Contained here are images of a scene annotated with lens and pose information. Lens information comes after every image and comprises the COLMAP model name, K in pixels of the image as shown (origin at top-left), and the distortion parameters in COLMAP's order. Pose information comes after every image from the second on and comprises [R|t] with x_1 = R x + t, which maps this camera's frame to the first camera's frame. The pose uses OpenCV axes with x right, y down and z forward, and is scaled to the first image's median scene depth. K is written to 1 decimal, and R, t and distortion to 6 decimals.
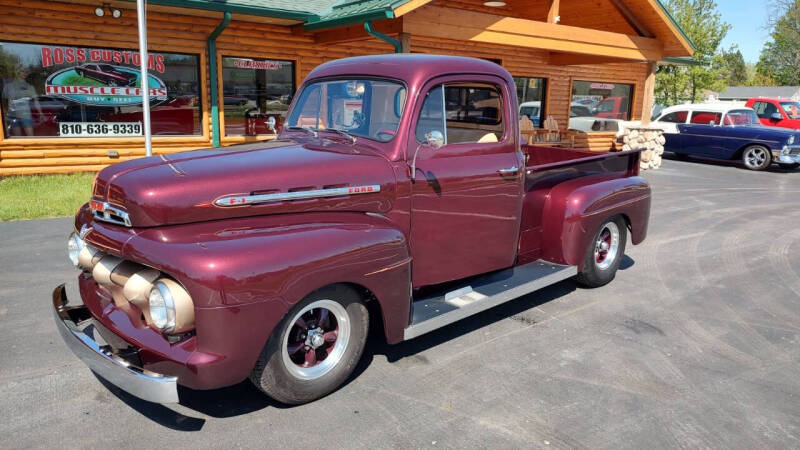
lens RADIAL K [[583.1, 0, 408.2], [0, 583.1, 224.4], [0, 0, 1]] dist [0.024375, -0.024914]
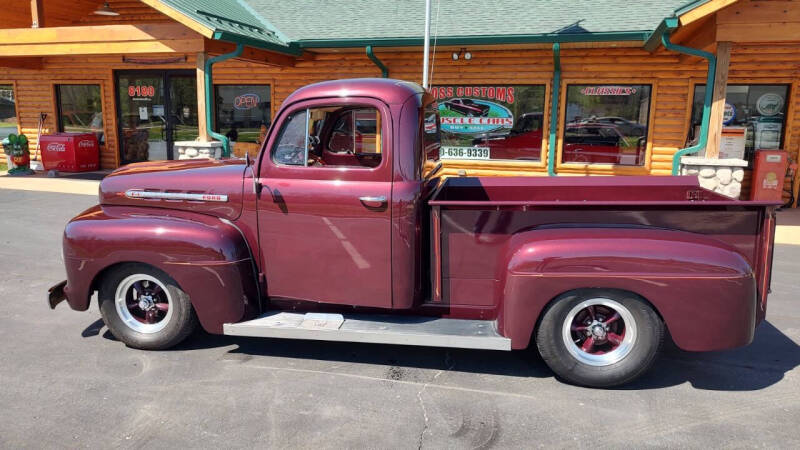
lens RADIAL K [[583.1, 0, 399.8], [0, 583.1, 225.0], [0, 0, 1]] dist [0.024375, -0.024914]
pose [[0.593828, 0.127982, -0.794348, 0.373167], [-0.166061, 0.985507, 0.034639, -0.036972], [0.787268, 0.111341, 0.606475, 0.194787]]
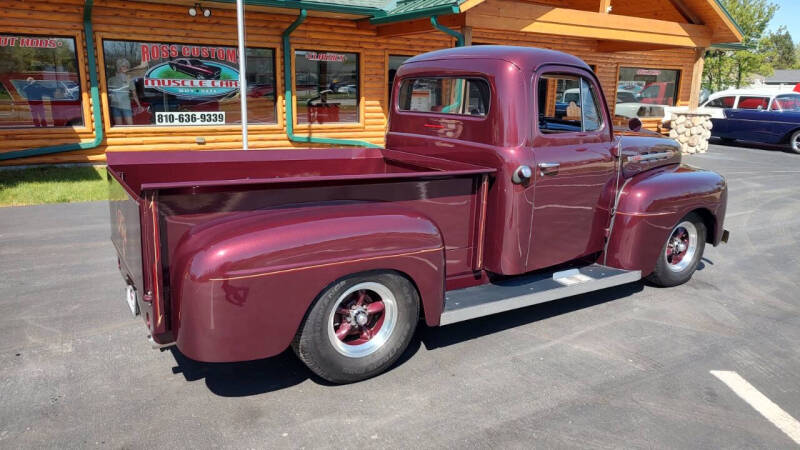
lens RADIAL K [[583.1, 0, 406.1], [0, 583.1, 228.7], [0, 0, 1]] dist [0.024375, -0.024914]
pose [[0.998310, 0.004045, -0.057966, -0.051557], [-0.002430, 0.999608, 0.027905, 0.014208], [0.058056, -0.027717, 0.997928, -0.085409]]
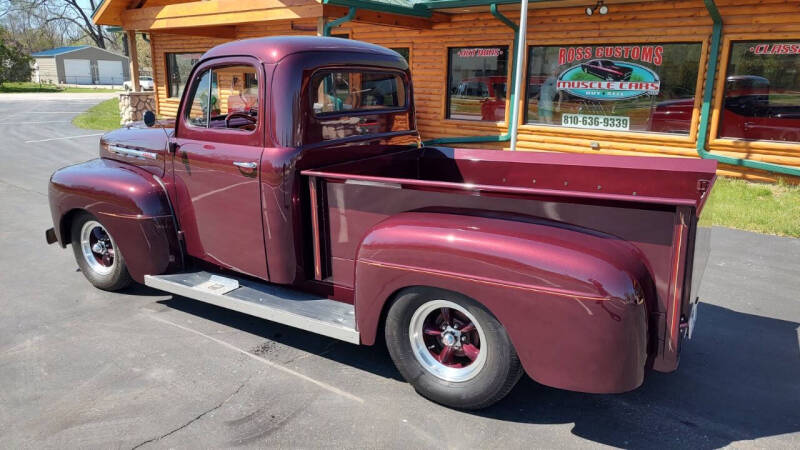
lens RADIAL K [[583.1, 0, 398.9], [0, 583.1, 217.7], [0, 0, 1]] dist [0.024375, -0.024914]
pose [[0.244053, 0.203924, -0.948079, 0.430873], [-0.214050, 0.964856, 0.152432, -0.079781], [0.945844, 0.165735, 0.279126, 0.395734]]
